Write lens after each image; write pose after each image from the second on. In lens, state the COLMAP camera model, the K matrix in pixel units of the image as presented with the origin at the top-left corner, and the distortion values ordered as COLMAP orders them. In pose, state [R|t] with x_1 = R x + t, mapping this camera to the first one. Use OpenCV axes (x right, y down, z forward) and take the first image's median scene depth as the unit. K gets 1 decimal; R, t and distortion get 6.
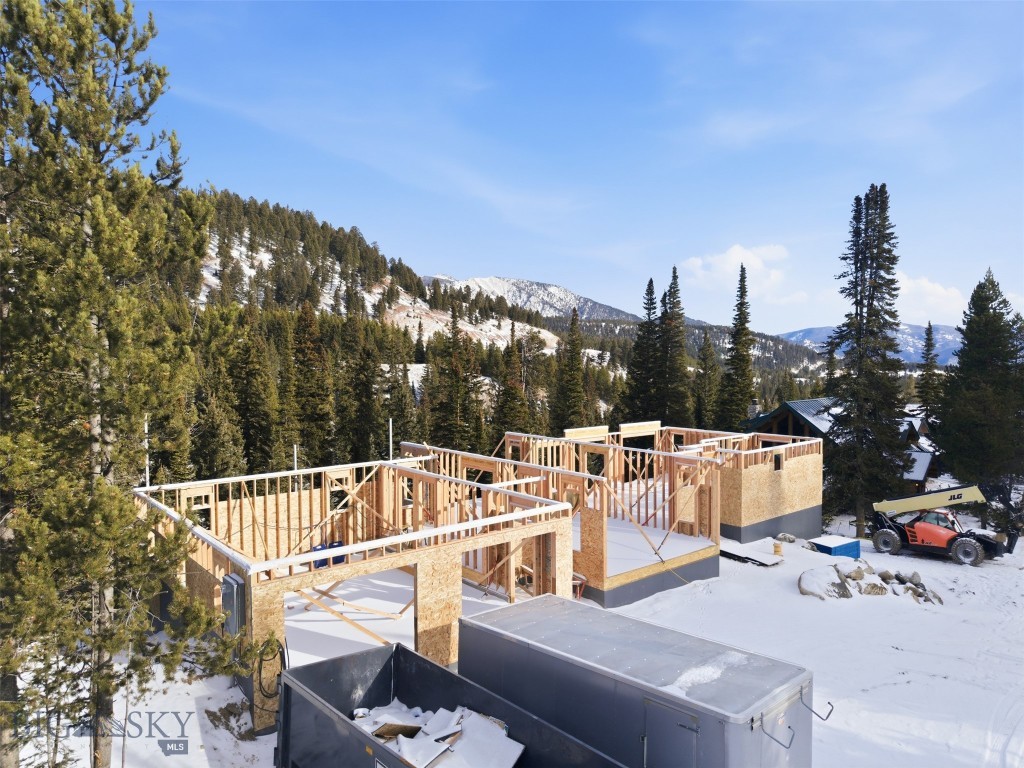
lens RADIAL K [[681.4, 0, 510.8], [0, 681.4, 381.2], [0, 0, 1]] dist [0.018509, -0.020116]
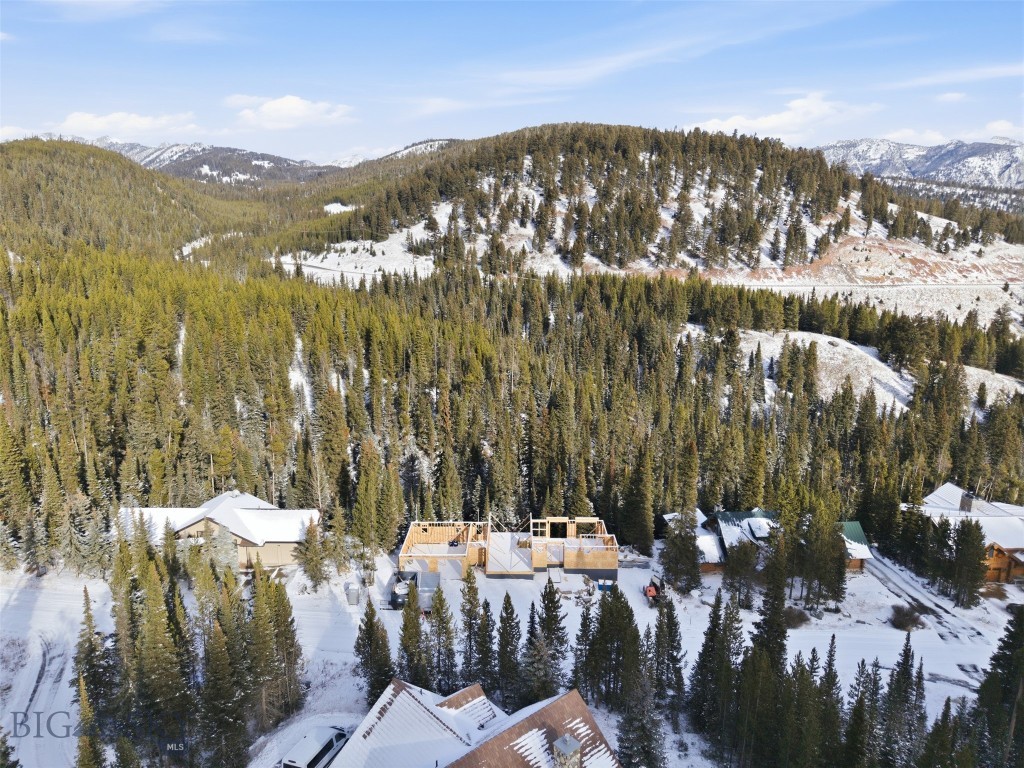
lens RADIAL K [[681.4, 0, 515.4], [0, 681.4, 384.3], [0, 0, 1]] dist [0.018509, -0.020116]
pose [[0.764017, 0.135091, -0.630895, 0.118525], [-0.023693, 0.983050, 0.181803, -0.068856], [0.644761, -0.123952, 0.754267, -0.080882]]
